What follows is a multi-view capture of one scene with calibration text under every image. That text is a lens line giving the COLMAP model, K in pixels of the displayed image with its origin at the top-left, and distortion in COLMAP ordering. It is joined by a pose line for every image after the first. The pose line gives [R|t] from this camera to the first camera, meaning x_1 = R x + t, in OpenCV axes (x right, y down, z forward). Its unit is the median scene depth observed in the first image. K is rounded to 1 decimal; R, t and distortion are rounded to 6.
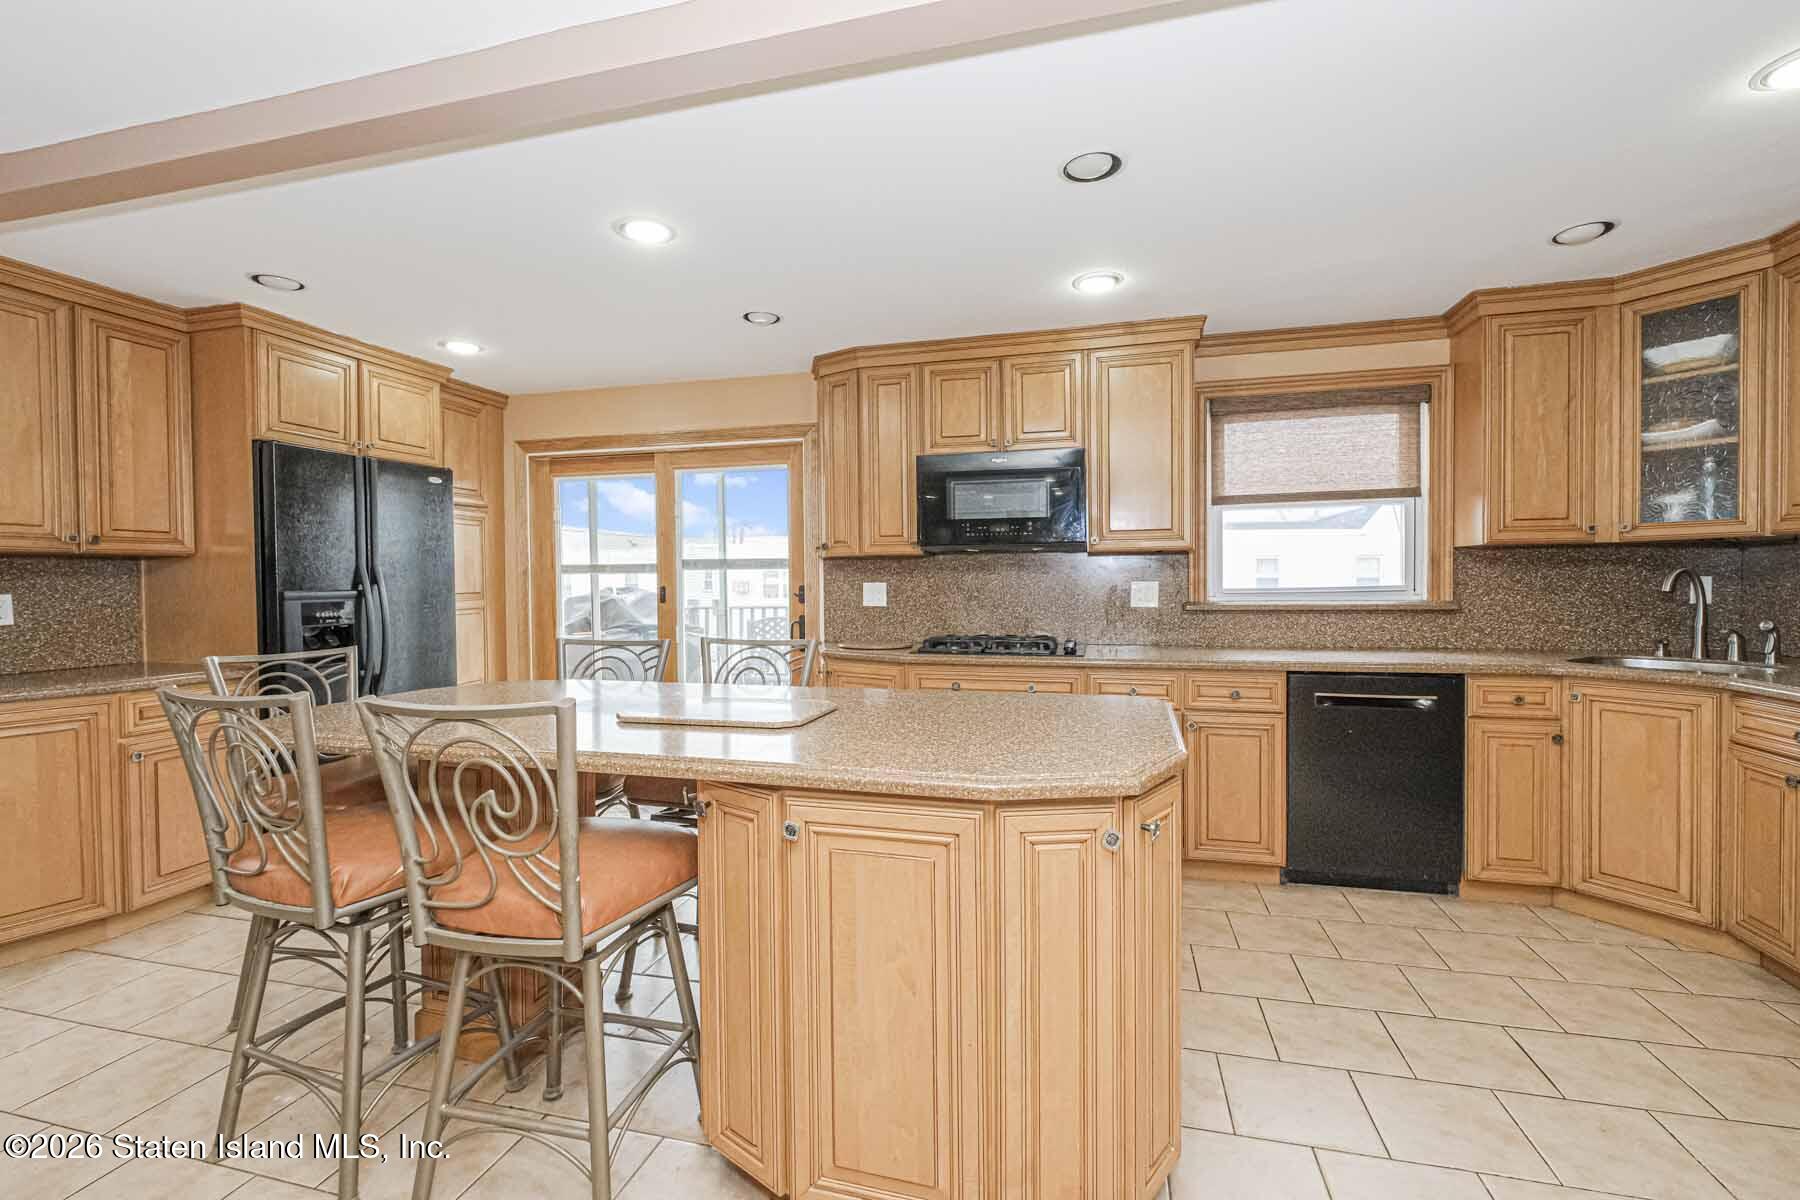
lens RADIAL K [[772.9, 0, 894.4], [0, 772.9, 589.5], [0, 0, 1]] dist [-0.003364, -0.000597]
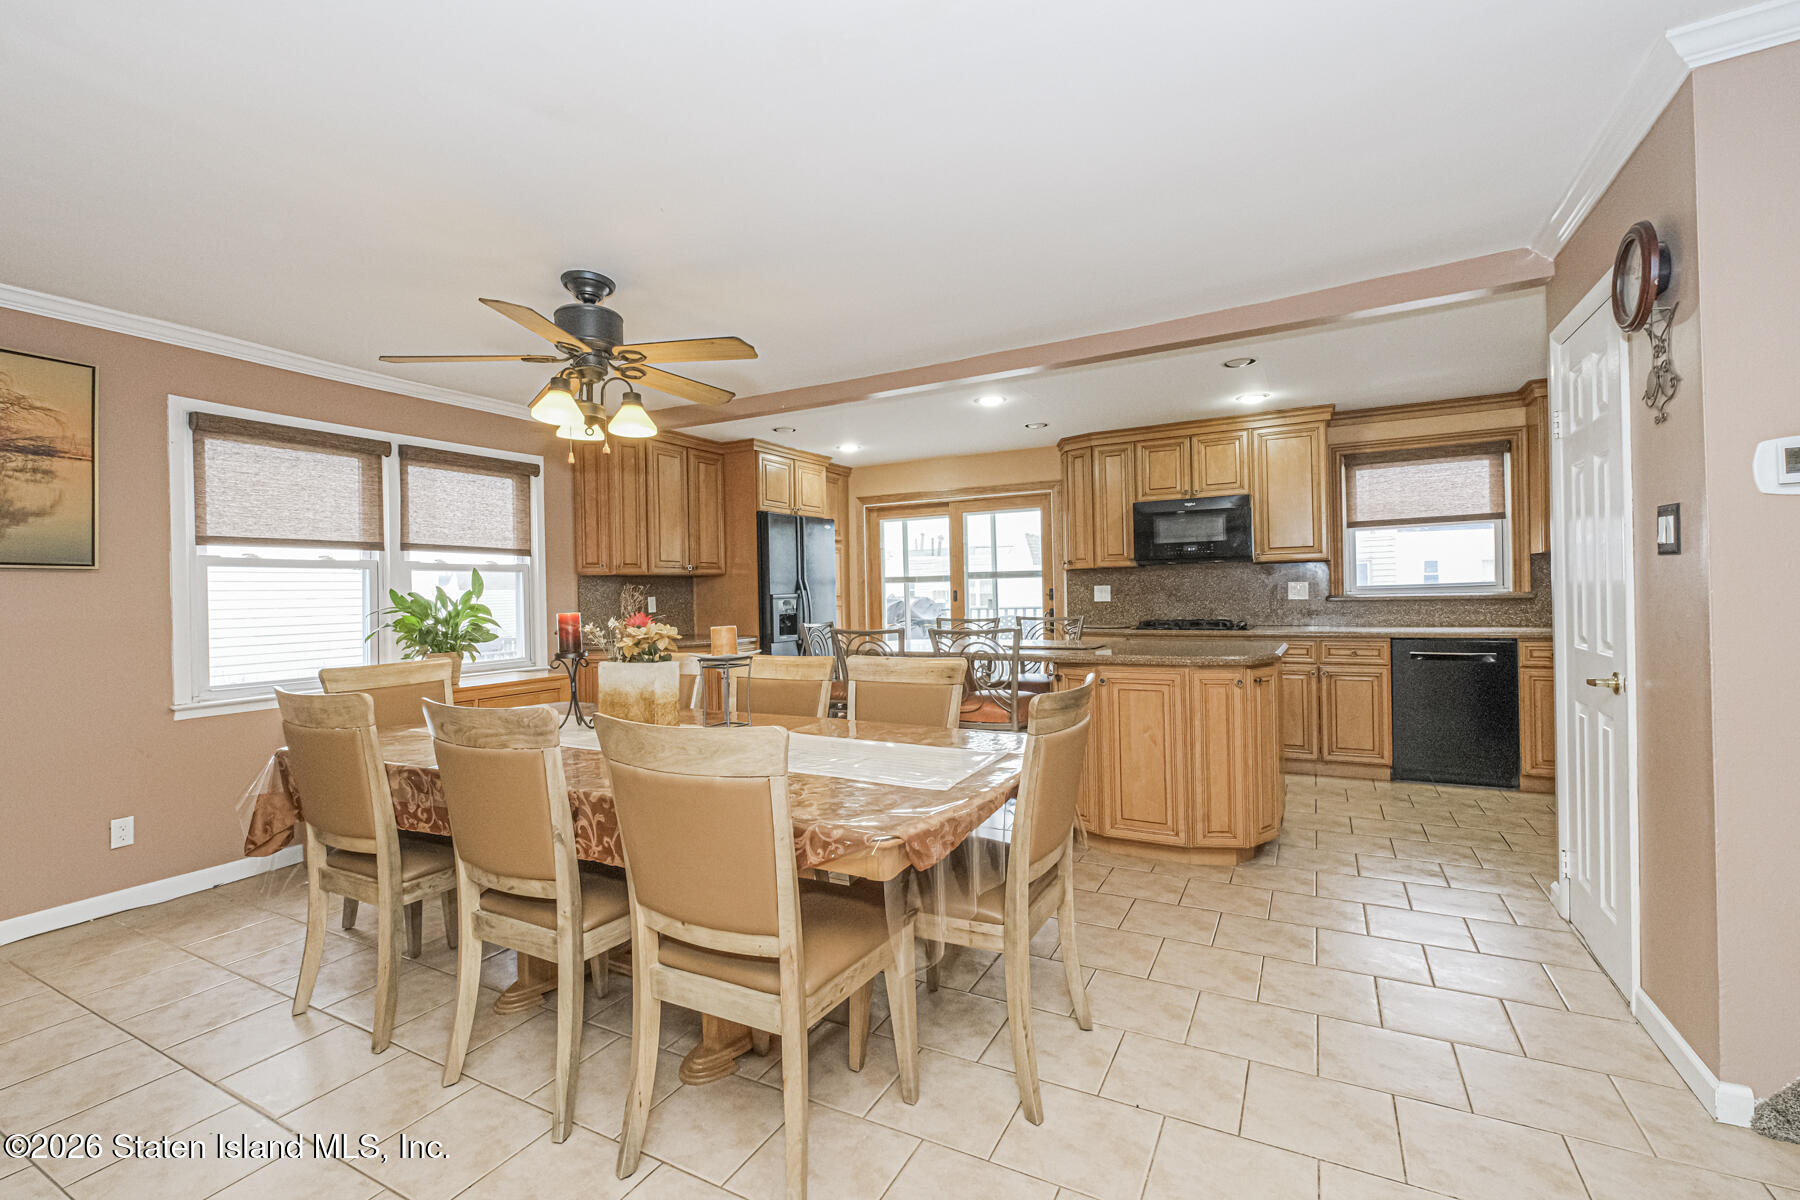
lens RADIAL K [[772.9, 0, 895.9], [0, 772.9, 591.9], [0, 0, 1]] dist [-0.003364, -0.000597]
pose [[0.972892, -0.011904, -0.230954, -0.078898], [0.009446, 0.999886, -0.011743, 0.019443], [0.231068, 0.009243, 0.972894, -0.611842]]
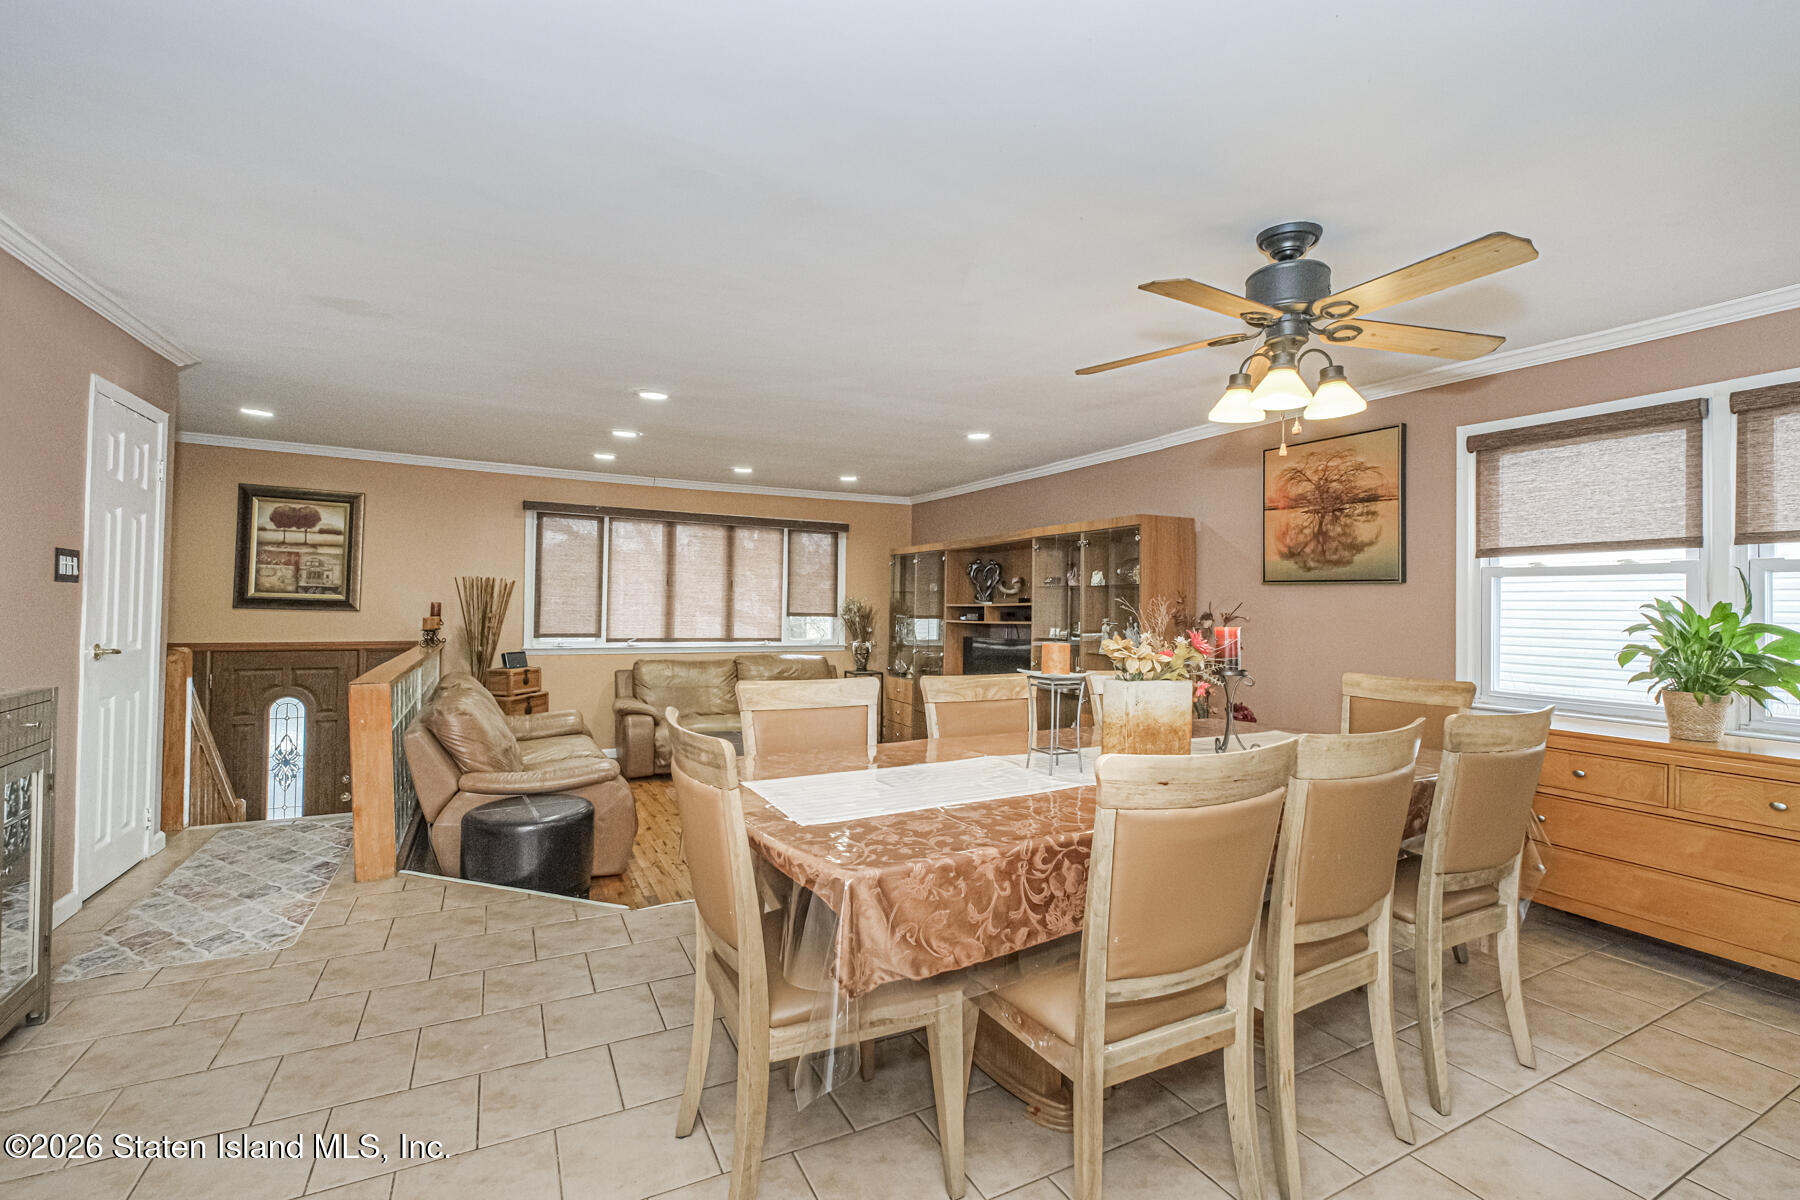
lens RADIAL K [[772.9, 0, 898.9], [0, 772.9, 594.1], [0, 0, 1]] dist [-0.003364, -0.000597]
pose [[-0.747040, -0.011938, -0.664672, 0.121226], [-0.017409, 0.999847, 0.001609, 0.003242], [0.664551, 0.012774, -0.747134, 0.339406]]
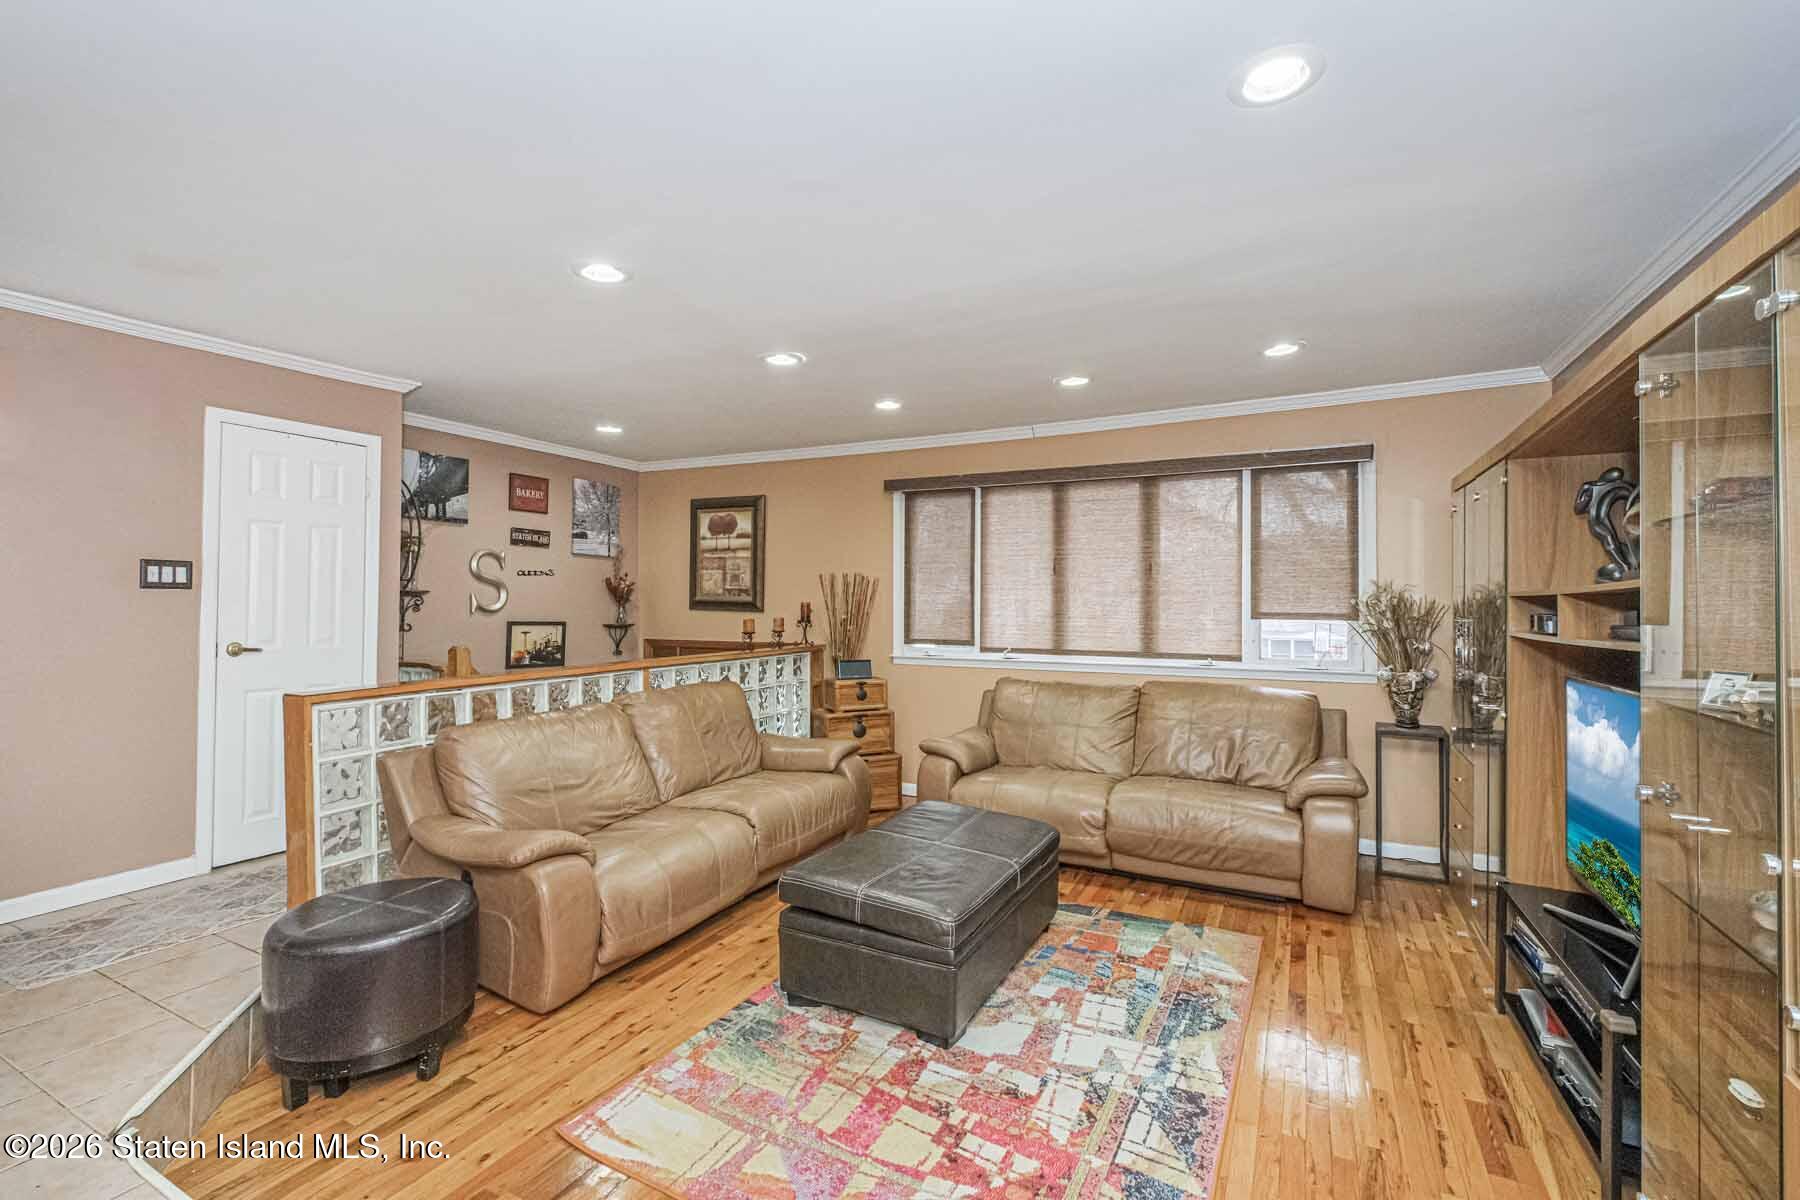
lens RADIAL K [[772.9, 0, 900.3], [0, 772.9, 592.2], [0, 0, 1]] dist [-0.003364, -0.000597]
pose [[-0.973528, 0.012538, 0.228223, -0.819141], [0.013369, 0.999908, 0.002096, 0.020467], [-0.228175, 0.005091, -0.973607, -0.124259]]
